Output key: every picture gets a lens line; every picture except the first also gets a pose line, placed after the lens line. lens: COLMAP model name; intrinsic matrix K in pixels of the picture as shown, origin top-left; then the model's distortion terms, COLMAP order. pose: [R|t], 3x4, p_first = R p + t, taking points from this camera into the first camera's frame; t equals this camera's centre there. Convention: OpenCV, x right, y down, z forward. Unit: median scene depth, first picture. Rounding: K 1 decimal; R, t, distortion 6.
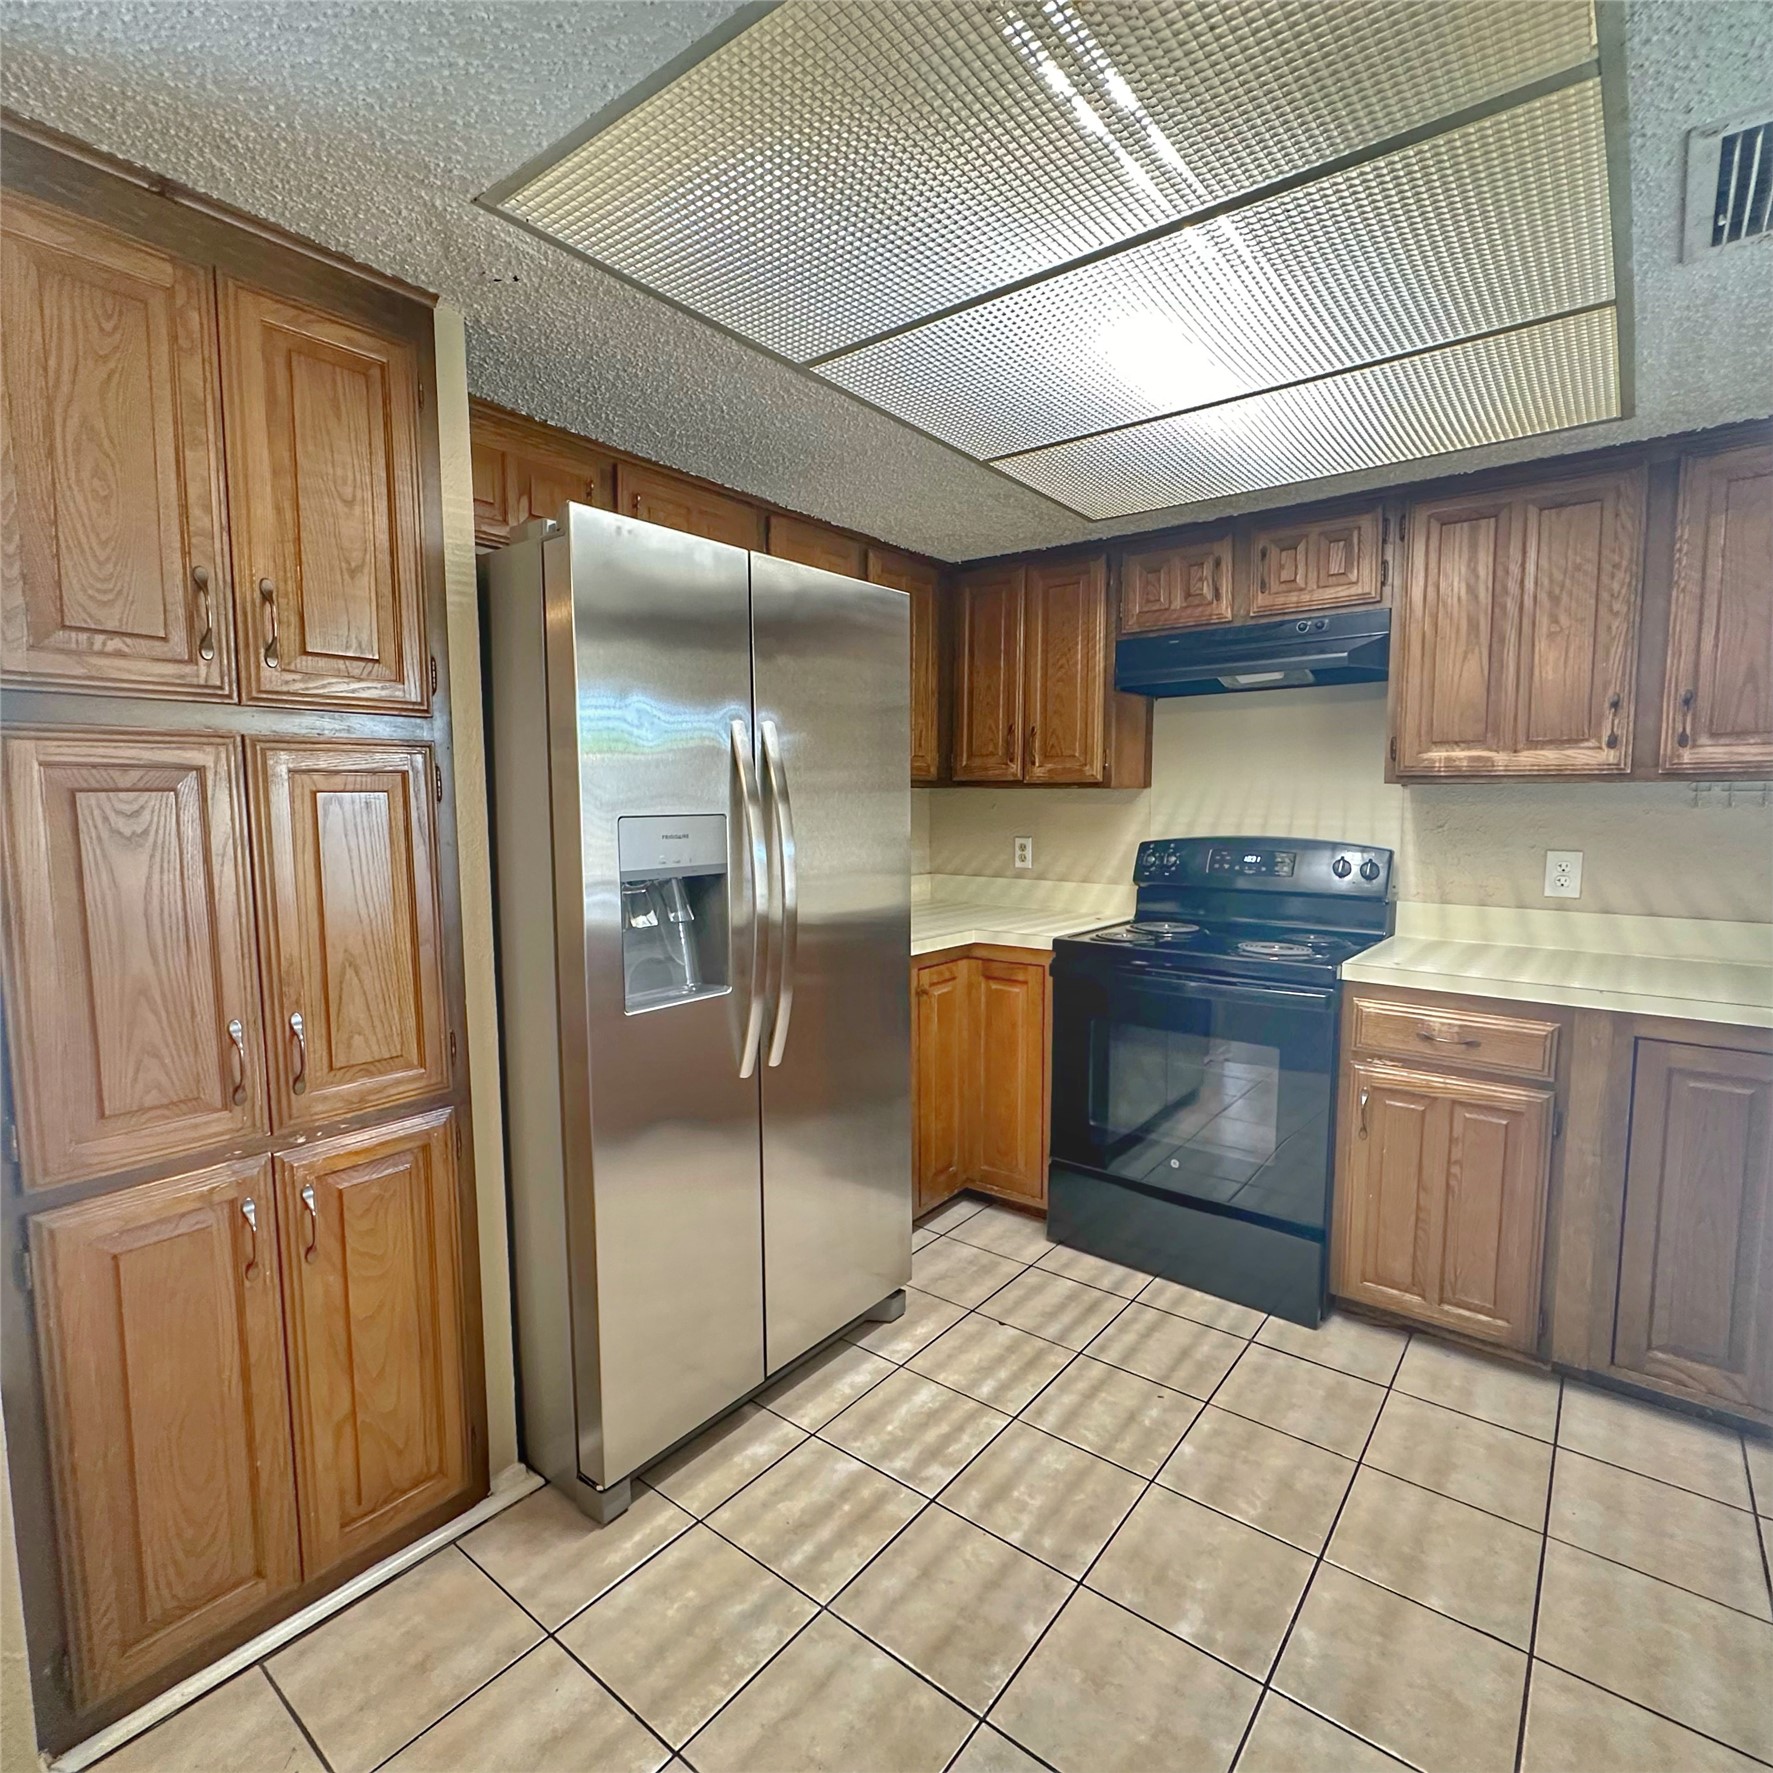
lens RADIAL K [[949.8, 0, 886.5], [0, 949.8, 886.5], [0, 0, 1]] dist [-0.004141, 0.001007]
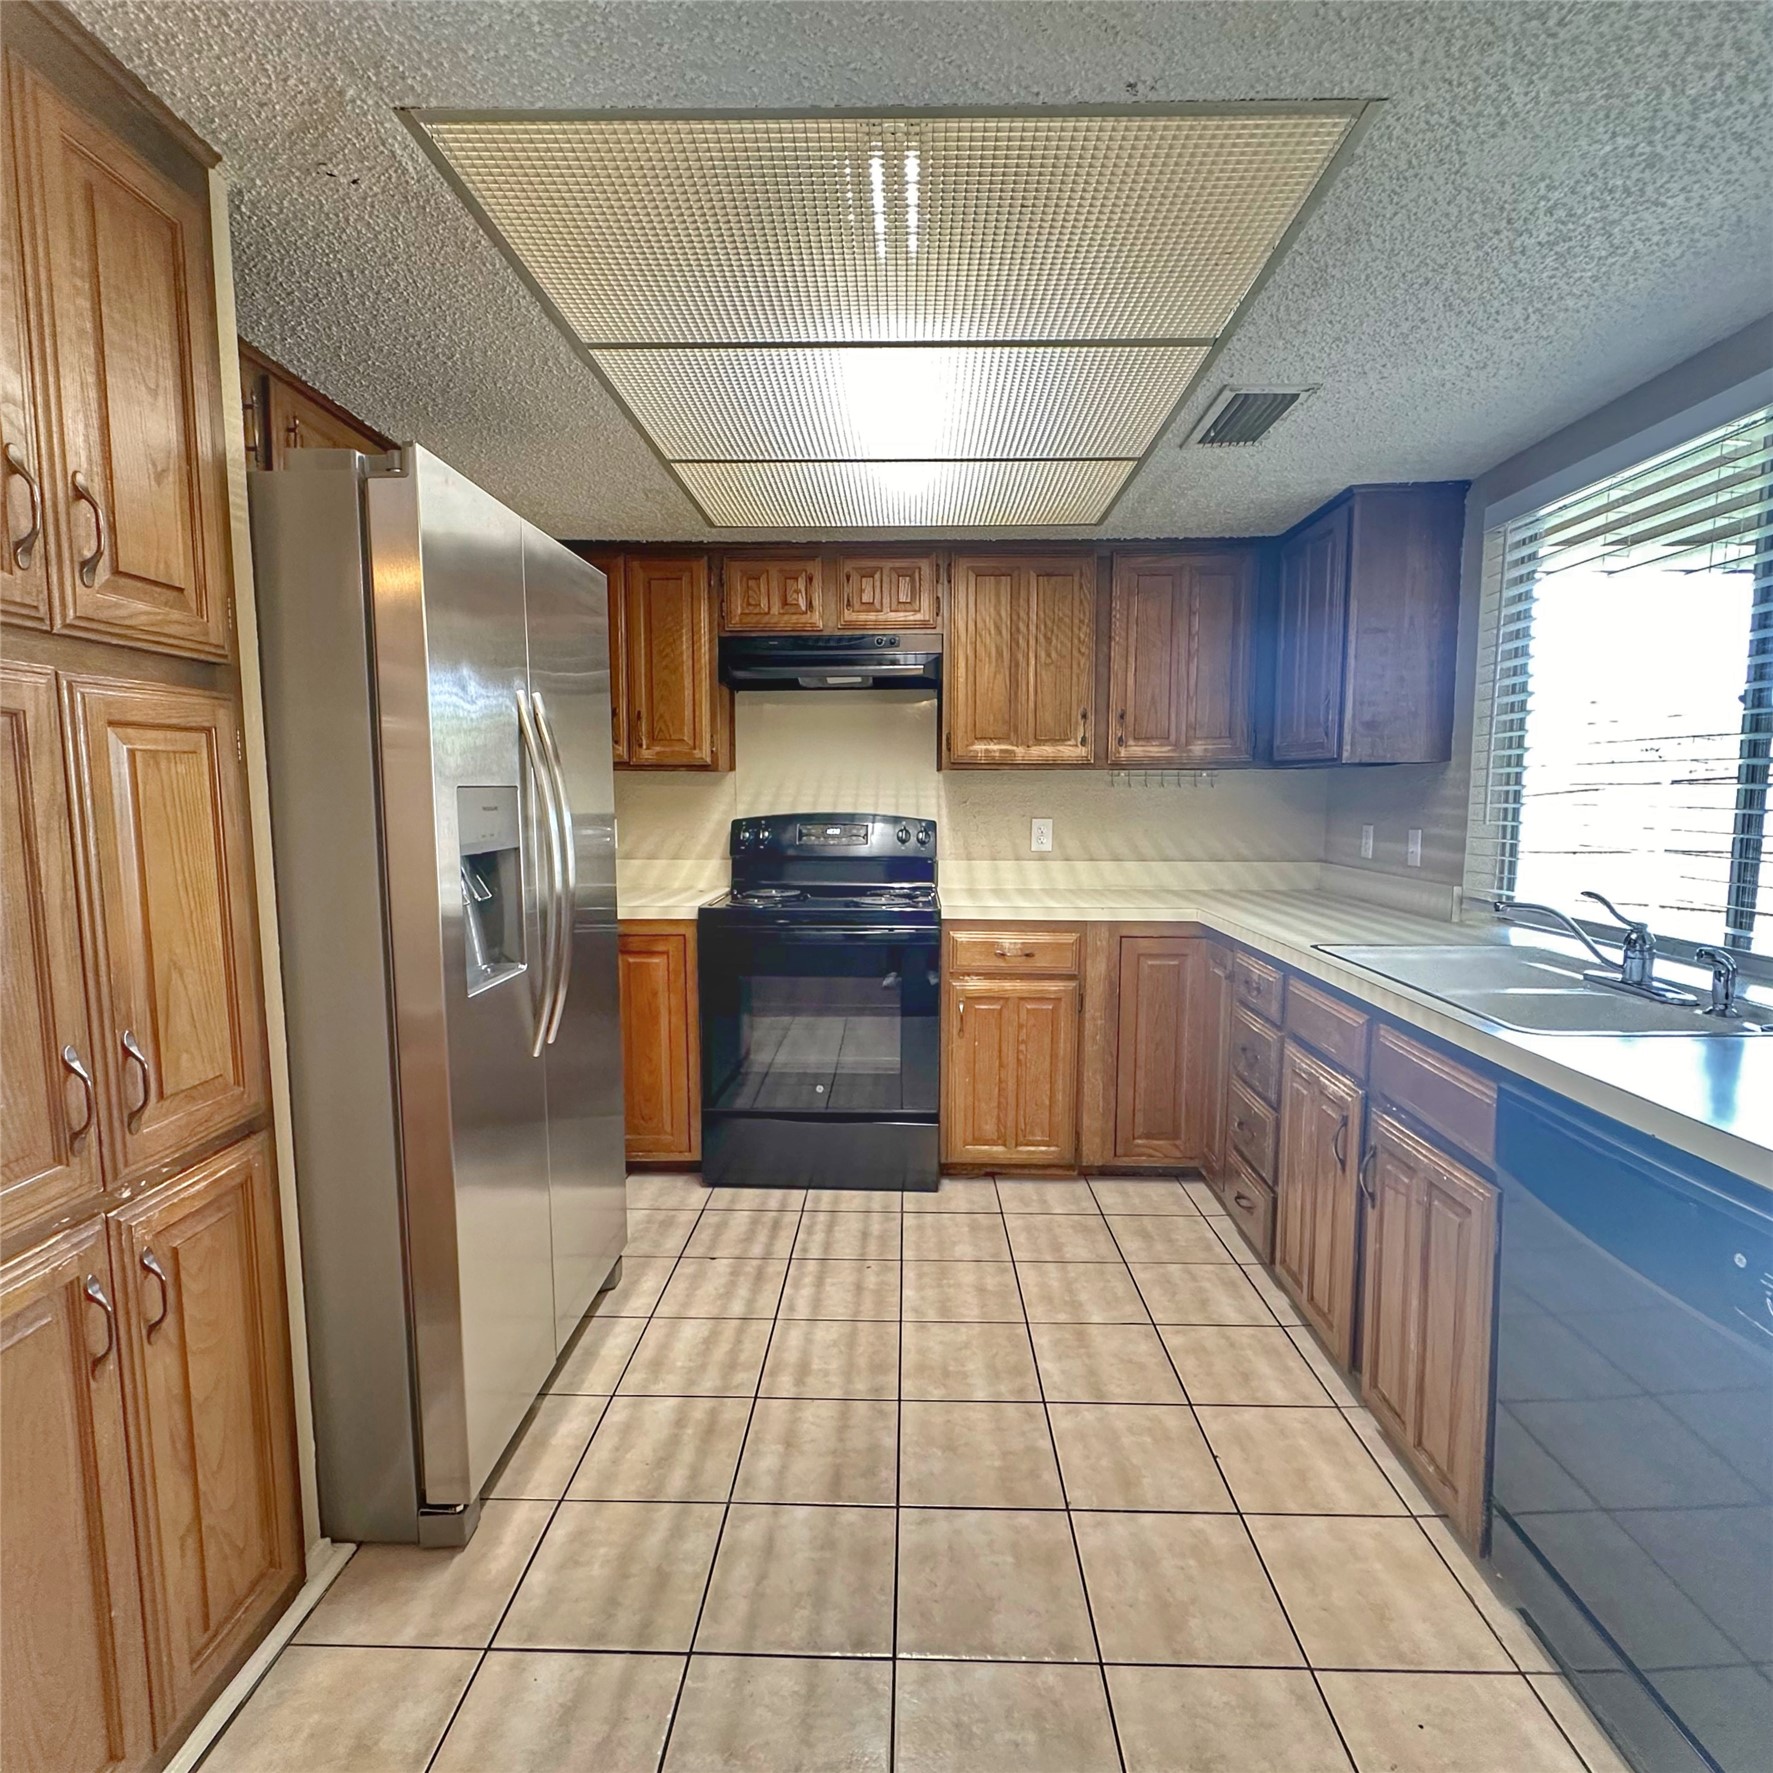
lens RADIAL K [[961.3, 0, 886.5], [0, 961.3, 886.5], [0, 0, 1]] dist [-0.004075, 0.000818]
pose [[0.800567, -0.058118, 0.596418, -0.373429], [0.053580, 0.998242, 0.025353, 0.017415], [-0.596843, 0.011659, 0.802273, -0.010718]]
